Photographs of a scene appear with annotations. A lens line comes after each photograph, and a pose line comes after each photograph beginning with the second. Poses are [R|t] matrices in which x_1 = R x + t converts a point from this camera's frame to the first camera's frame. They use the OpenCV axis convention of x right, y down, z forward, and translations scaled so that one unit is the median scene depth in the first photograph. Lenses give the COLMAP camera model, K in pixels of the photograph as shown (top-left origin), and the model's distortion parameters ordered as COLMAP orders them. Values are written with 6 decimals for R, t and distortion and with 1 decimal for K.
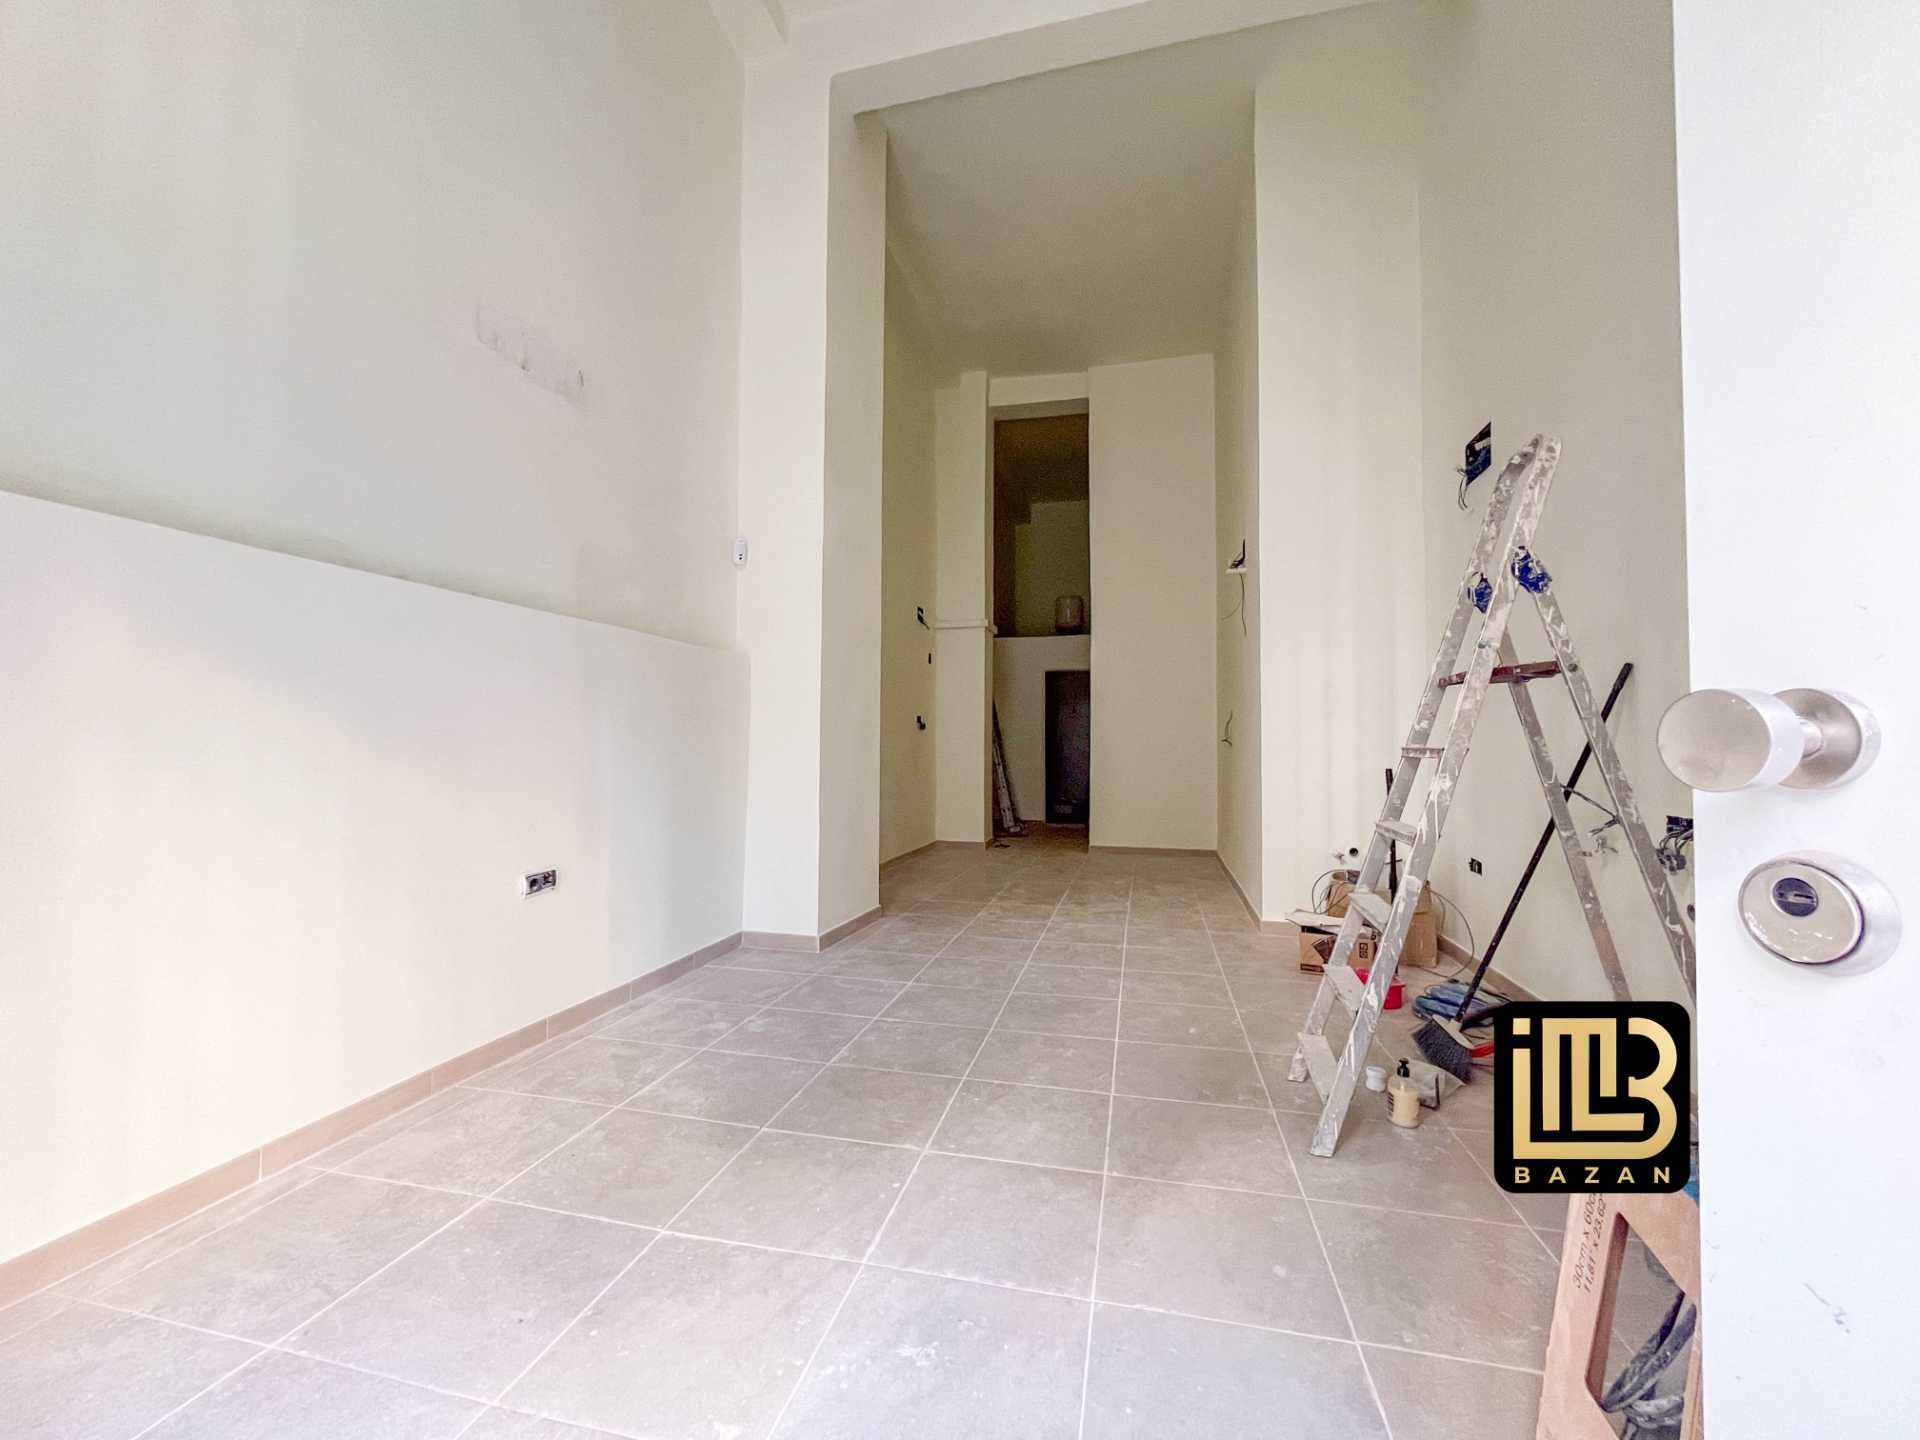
lens RADIAL K [[772.9, 0, 959.2], [0, 772.9, 726.2], [0, 0, 1]] dist [-0.001874, -0.000429]
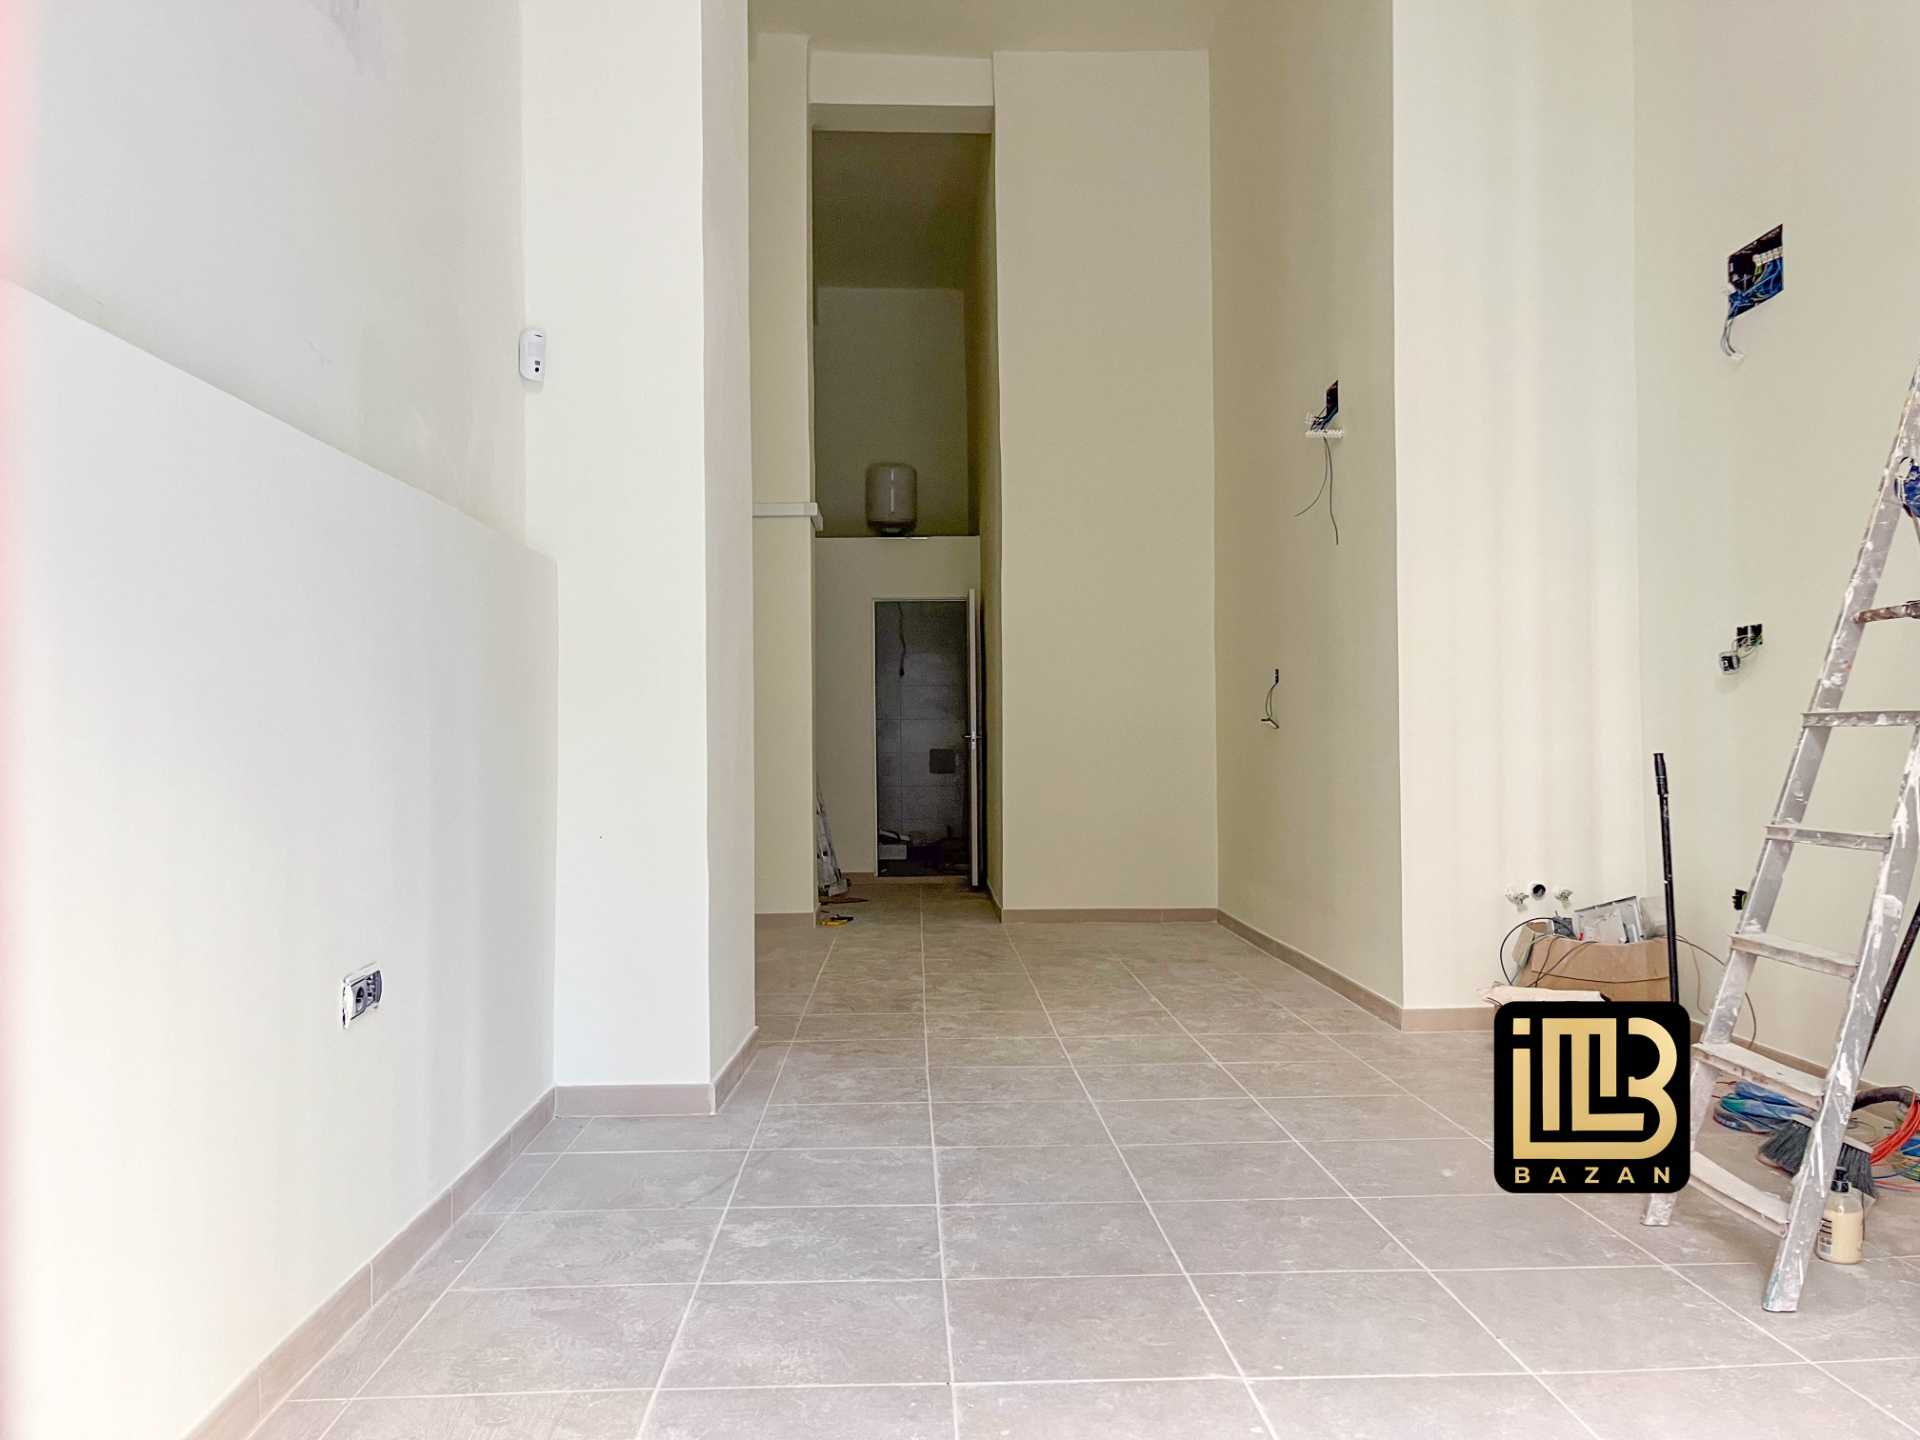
lens RADIAL K [[1448.3, 0, 961.8], [0, 1448.3, 730.3], [0, 0, 1]] dist [0.068777, -0.081494]
pose [[0.963010, -0.010593, 0.269258, -0.345404], [0.006269, 0.999837, 0.016912, 0.011512], [-0.269393, -0.014598, 0.962920, -0.025119]]
